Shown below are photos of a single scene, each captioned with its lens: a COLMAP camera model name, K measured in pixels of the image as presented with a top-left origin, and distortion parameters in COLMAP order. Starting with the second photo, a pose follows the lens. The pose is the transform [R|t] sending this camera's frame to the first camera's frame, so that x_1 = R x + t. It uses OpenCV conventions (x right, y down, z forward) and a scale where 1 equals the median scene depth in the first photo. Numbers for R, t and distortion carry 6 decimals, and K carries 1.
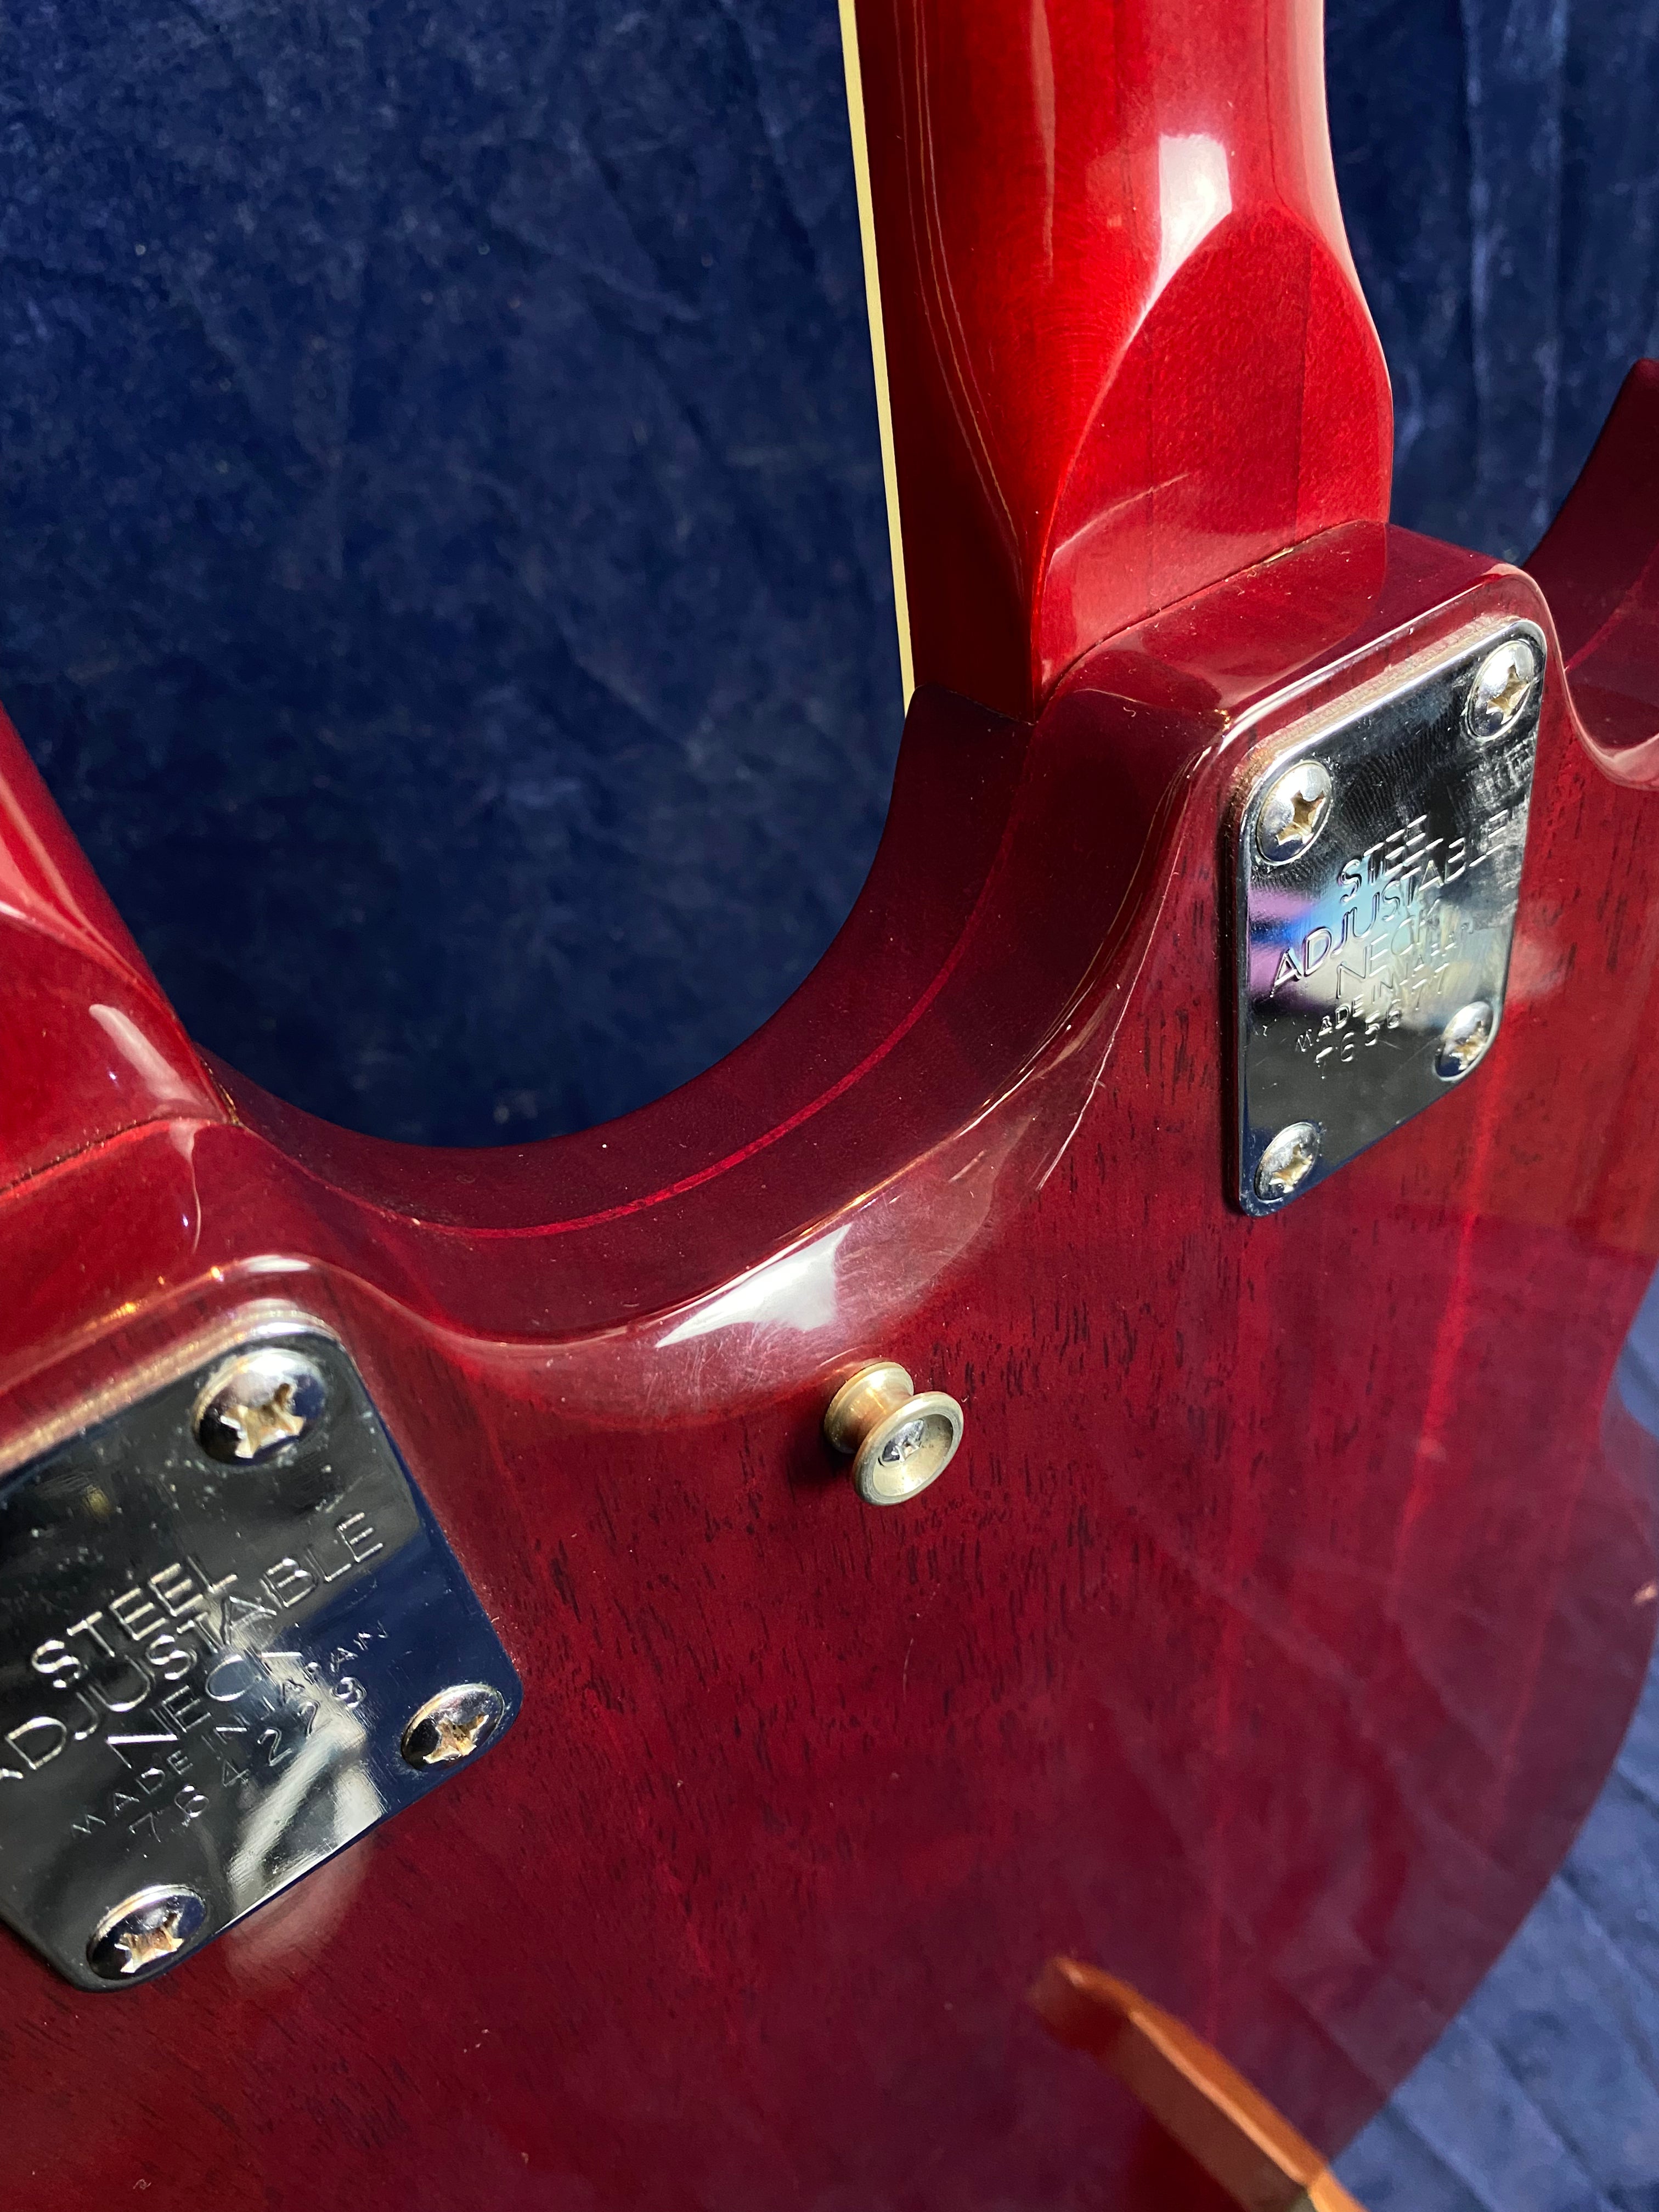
lens RADIAL K [[1732.8, 0, 811.7], [0, 1732.8, 1068.7], [0, 0, 1]] dist [0.008600, 0.004909]
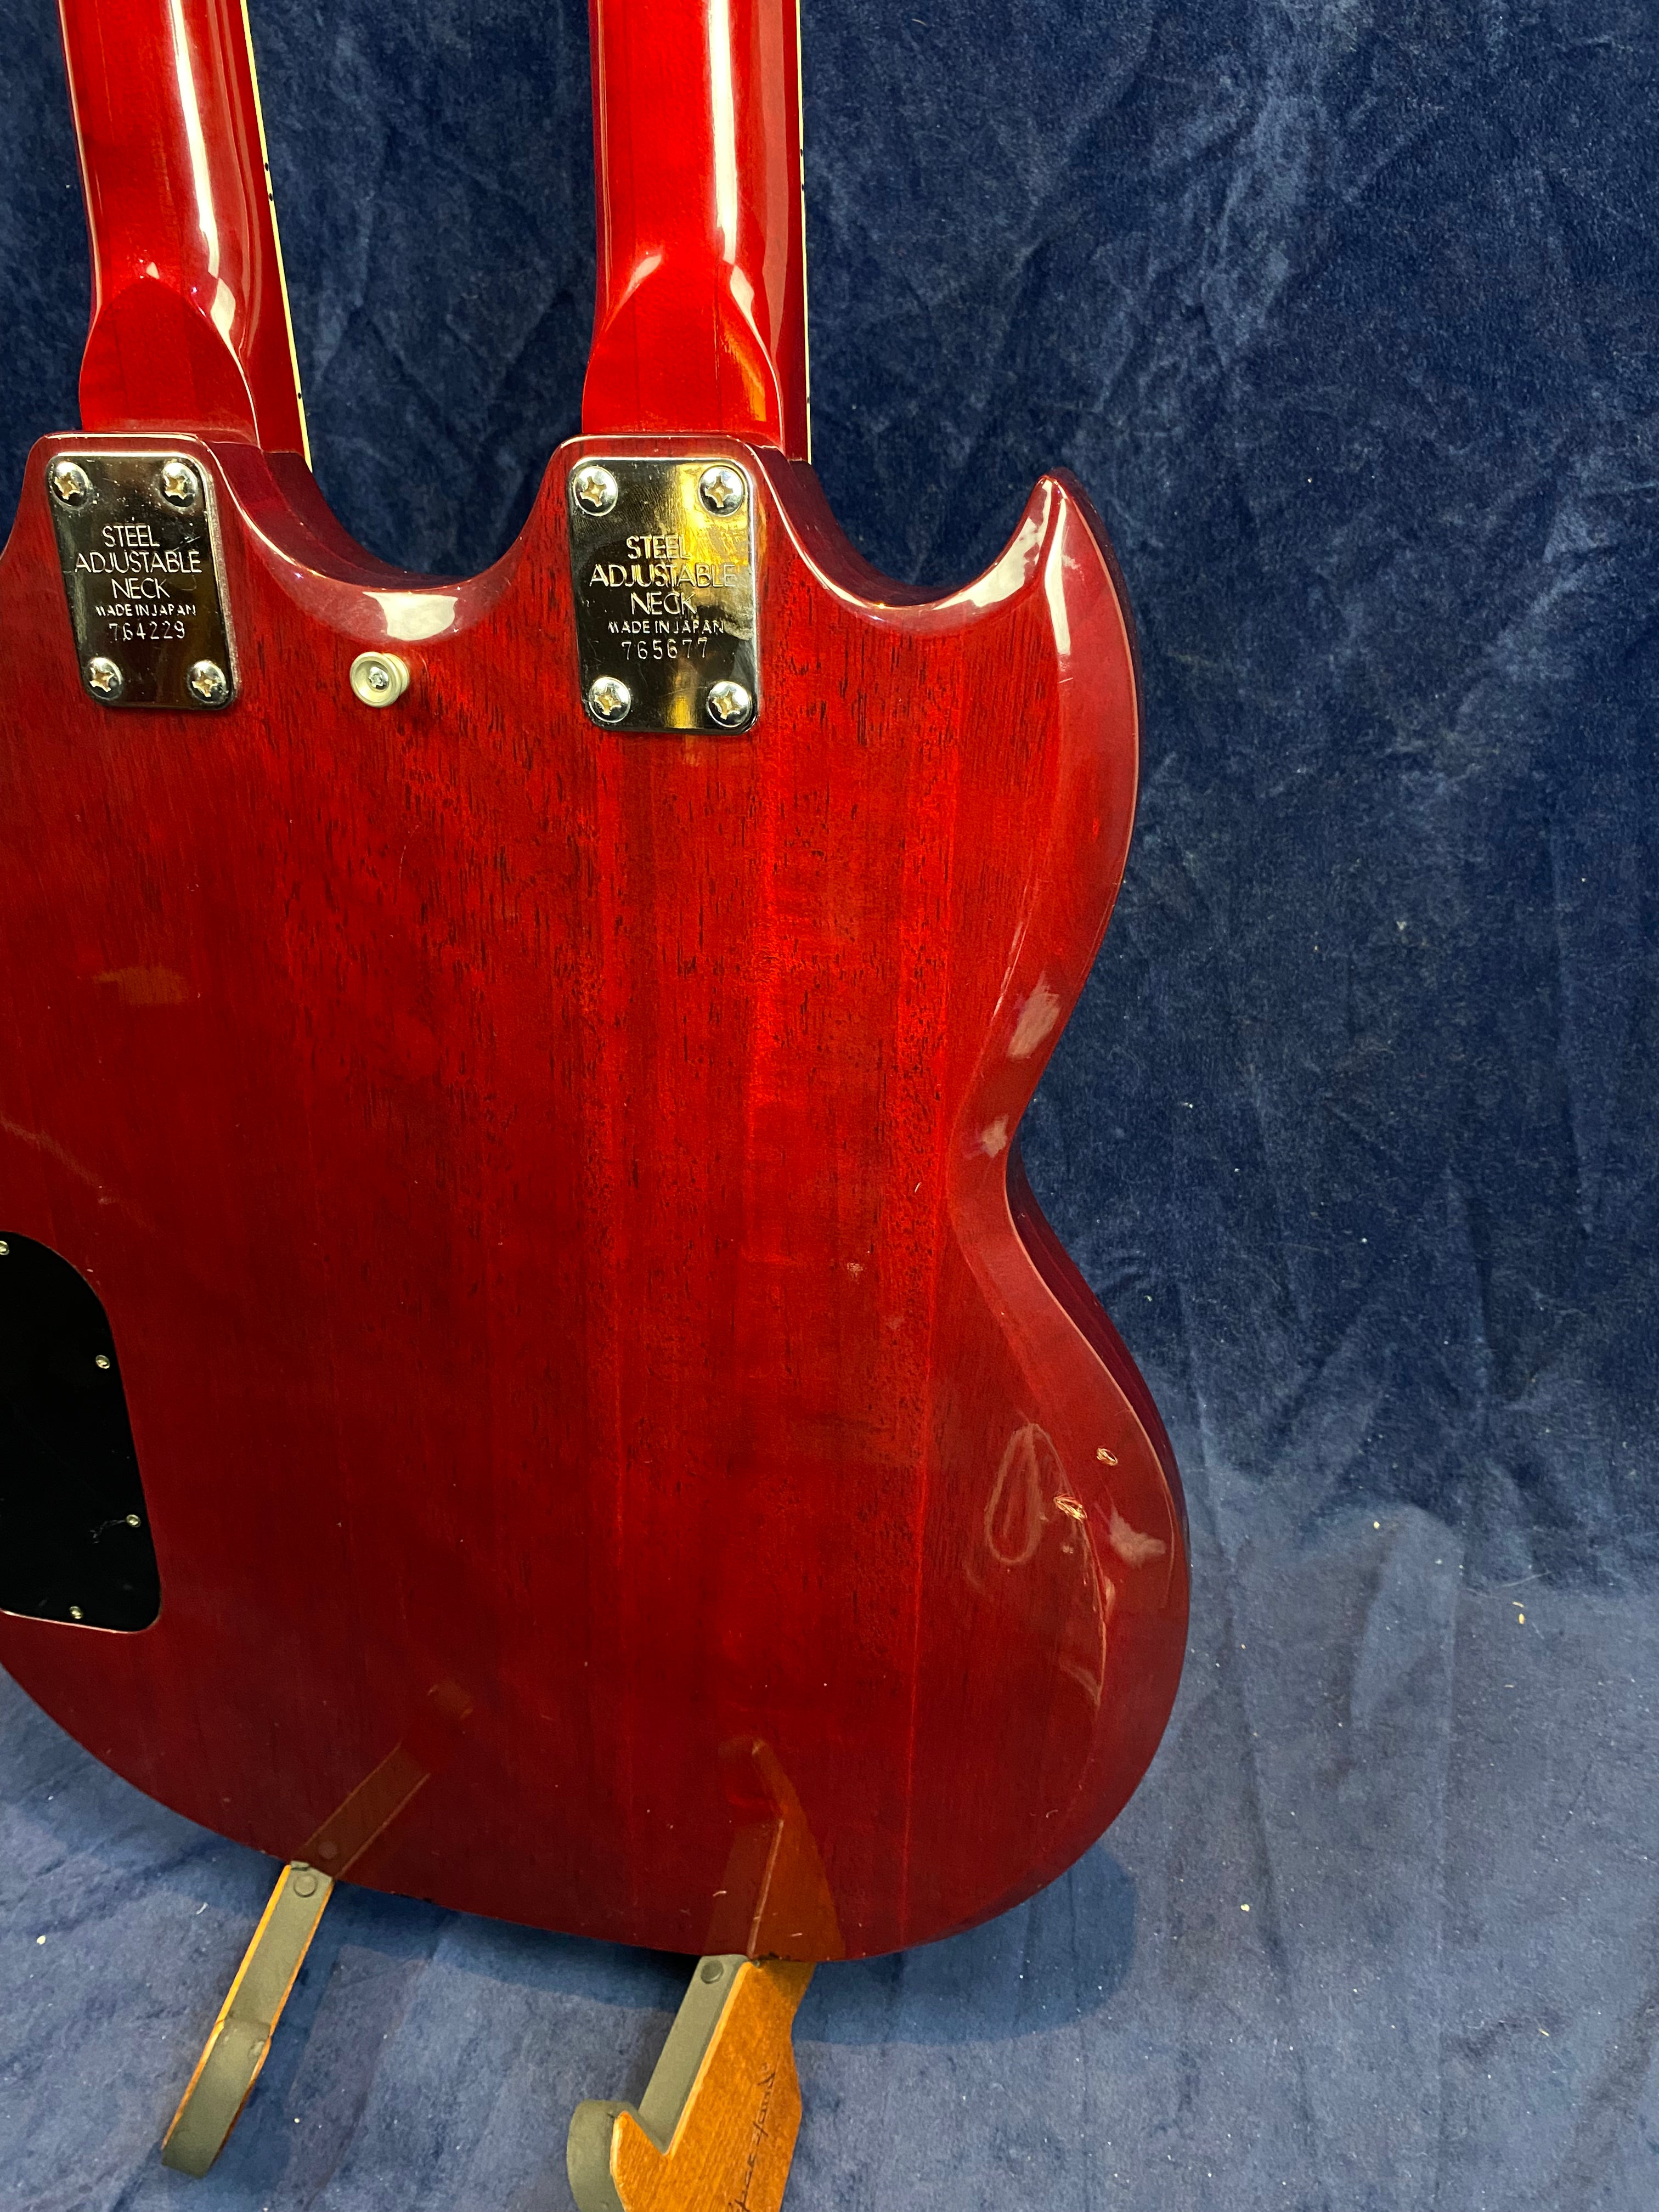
lens RADIAL K [[1691.3, 0, 831.2], [0, 1691.3, 1079.7], [0, 0, 1]] dist [-0.002994, 0.006711]
pose [[0.666996, 0.426326, -0.611034, 0.915474], [-0.554621, 0.831724, -0.025112, 0.163746], [0.497506, 0.355642, 0.791206, -0.158477]]
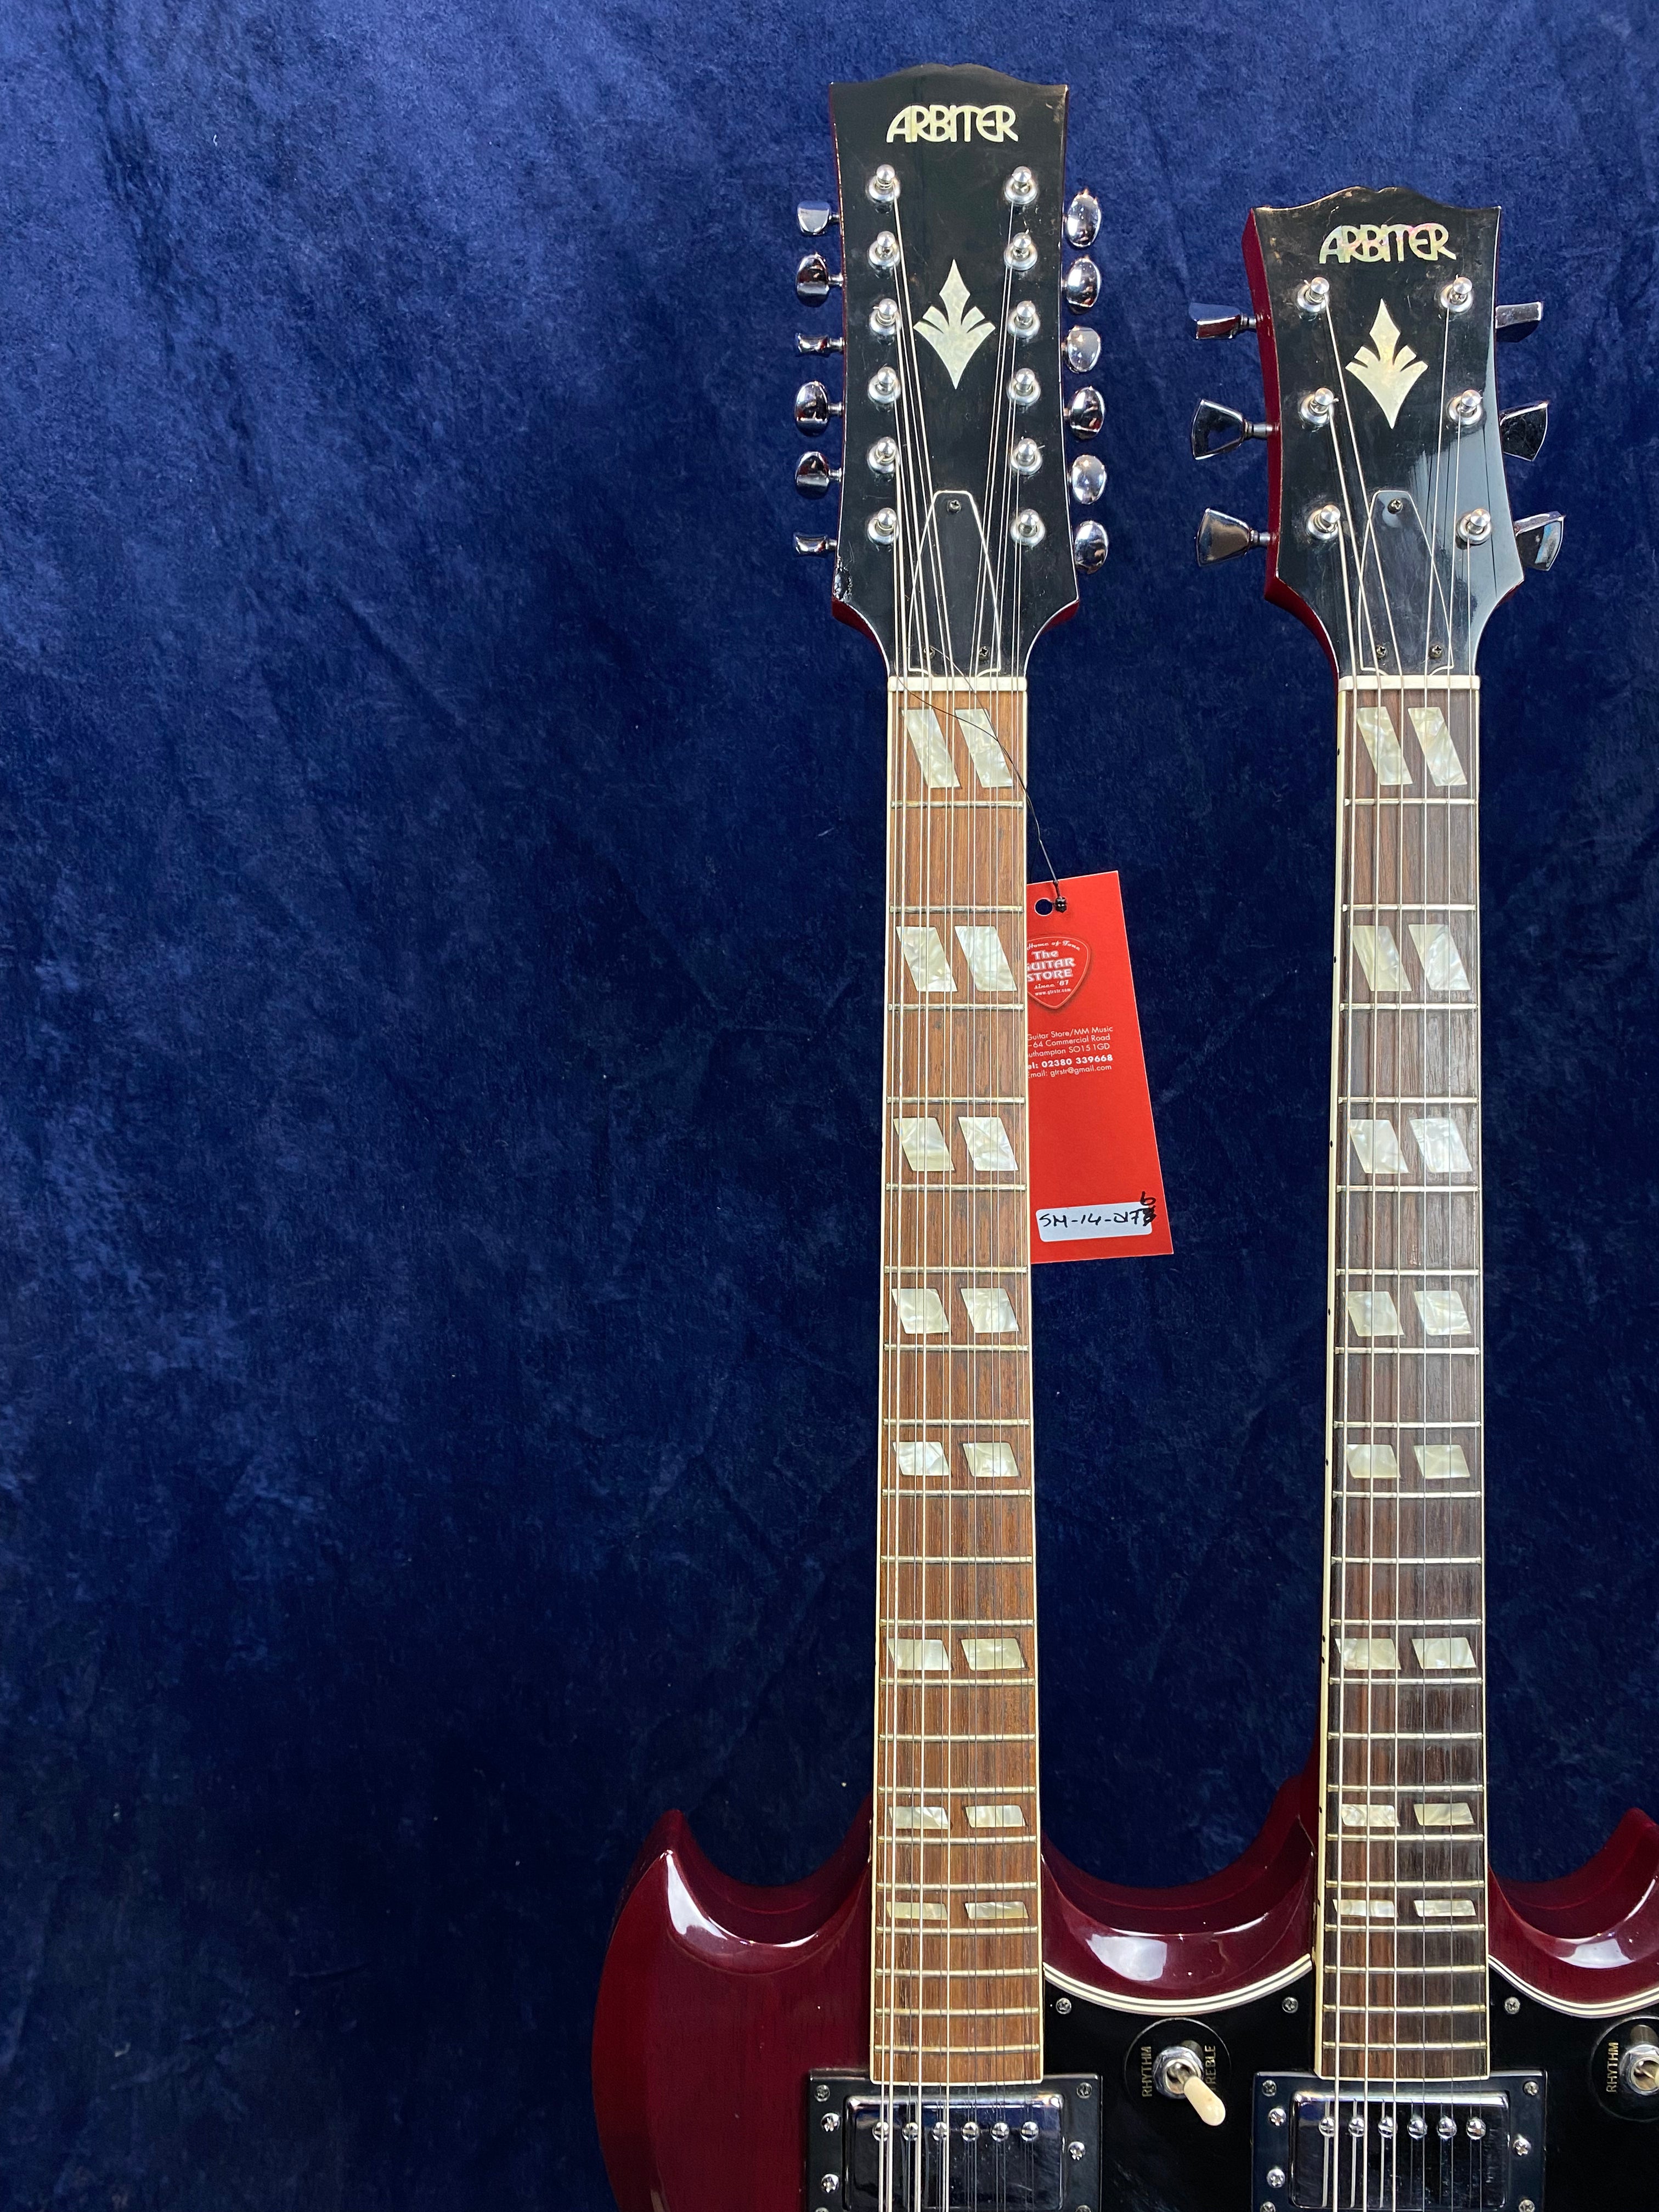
lens RADIAL K [[1666.2, 0, 833.8], [0, 1666.2, 1106.6], [0, 0, 1]] dist [0.009474, -0.011585]
pose [[0.825810, 0.165099, -0.539241, 0.379800], [-0.443575, 0.780625, -0.440301, 0.222800], [0.348252, 0.602799, 0.717882, -0.967183]]
